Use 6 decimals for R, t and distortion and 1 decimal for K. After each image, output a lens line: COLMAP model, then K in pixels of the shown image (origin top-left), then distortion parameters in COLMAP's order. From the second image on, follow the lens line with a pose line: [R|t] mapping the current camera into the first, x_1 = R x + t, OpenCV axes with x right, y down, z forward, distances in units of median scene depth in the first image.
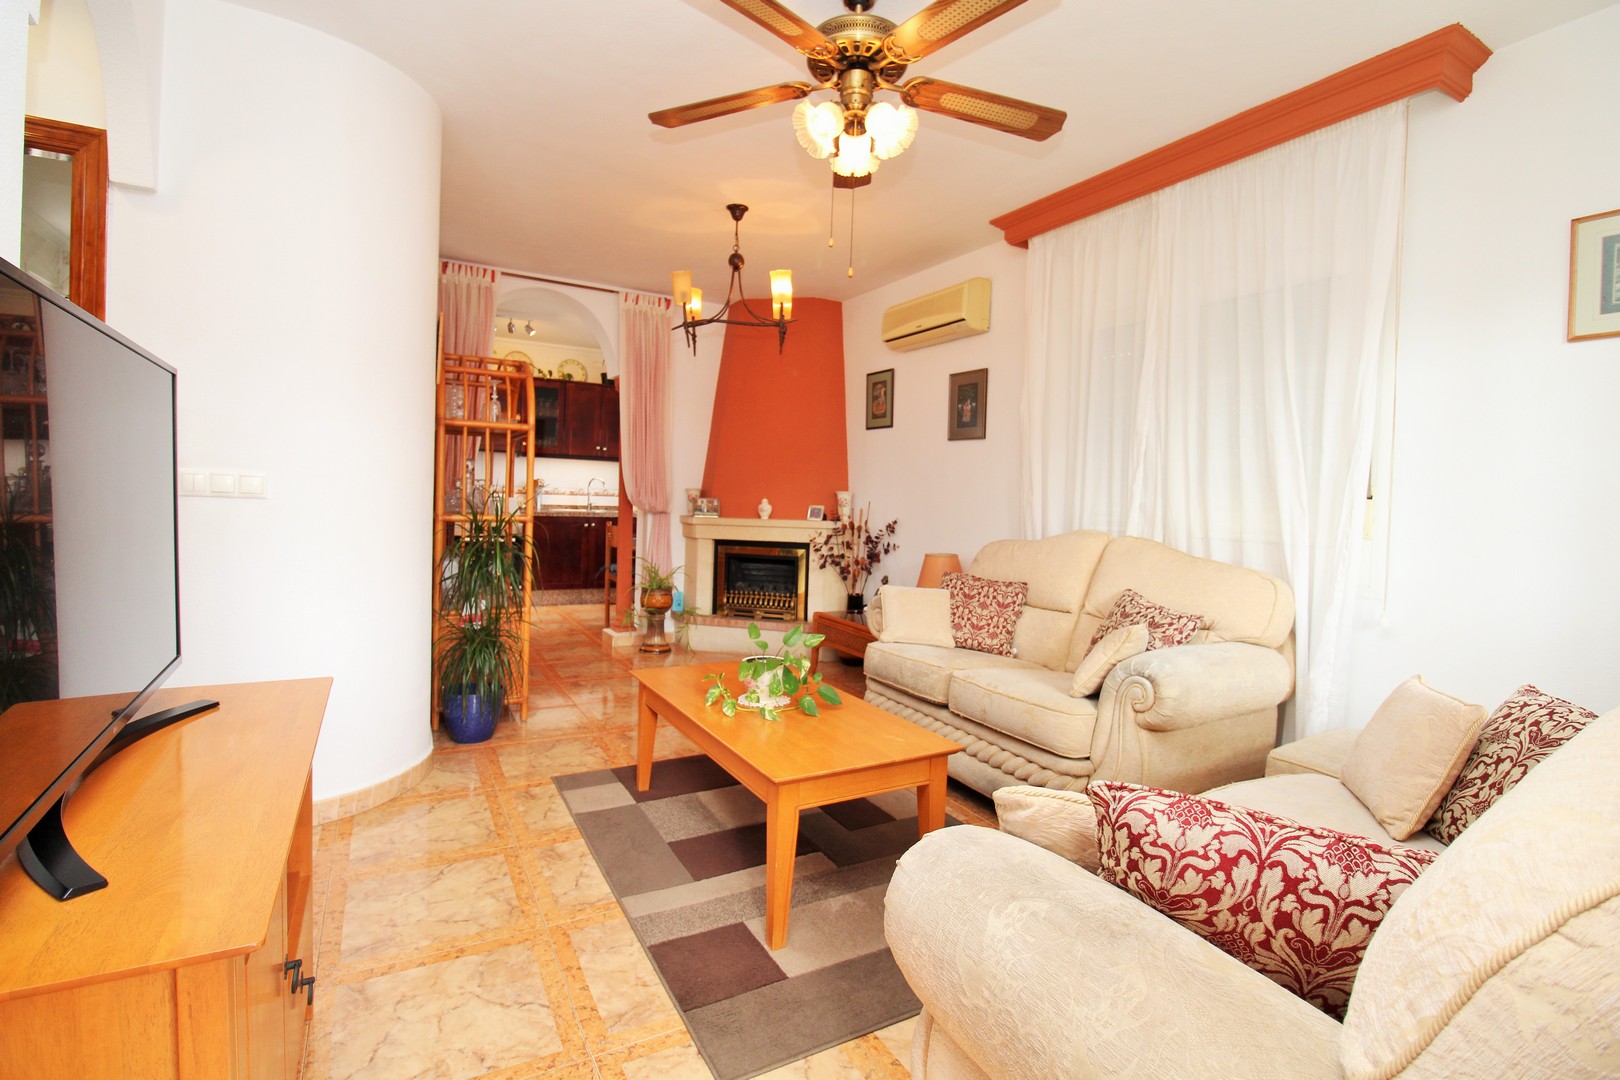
lens RADIAL K [[752.7, 0, 818.8], [0, 752.7, 525.0], [0, 0, 1]] dist [-0.023397, -0.004152]
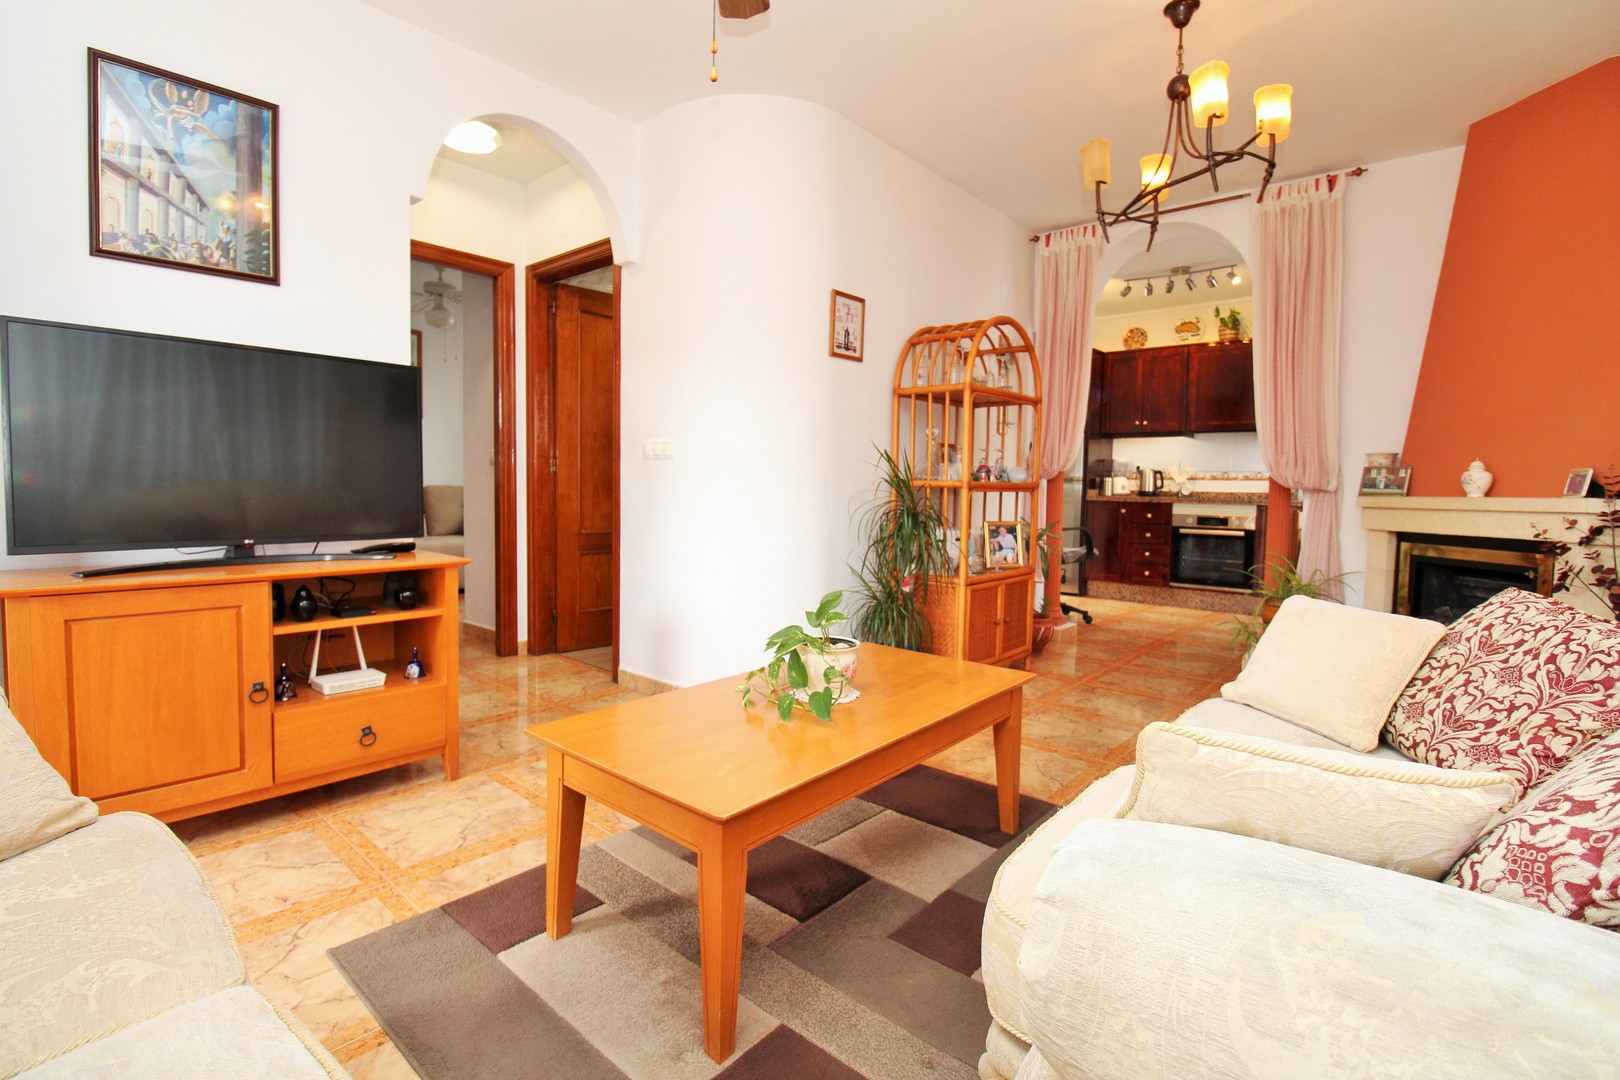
lens RADIAL K [[752.7, 0, 794.3], [0, 752.7, 532.5], [0, 0, 1]] dist [-0.023397, -0.004152]
pose [[0.308839, 0.028471, -0.950688, 0.301565], [-0.037750, 0.999131, 0.017658, 0.028620], [0.950365, 0.030435, 0.309646, 0.357096]]
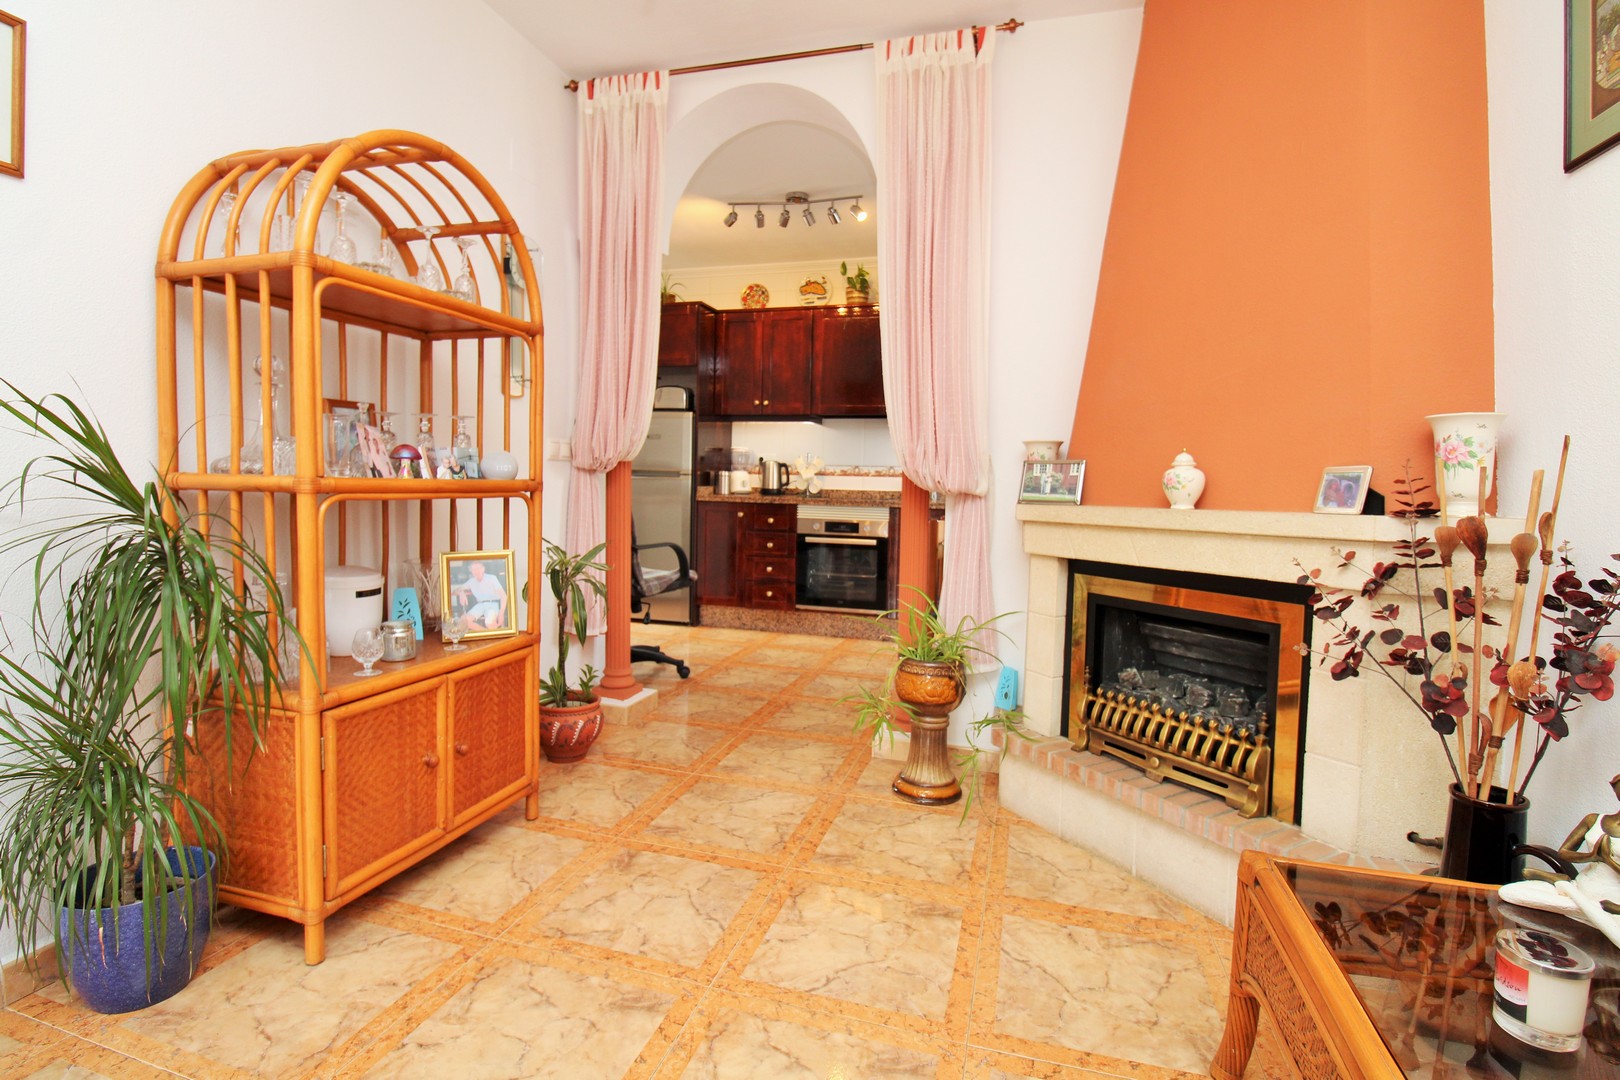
lens RADIAL K [[752.7, 0, 819.8], [0, 752.7, 532.4], [0, 0, 1]] dist [-0.023397, -0.004152]
pose [[0.697516, 0.026960, -0.716061, 0.066214], [-0.023693, 0.999613, 0.014557, 0.002098], [0.716177, 0.006812, 0.697885, 0.641390]]
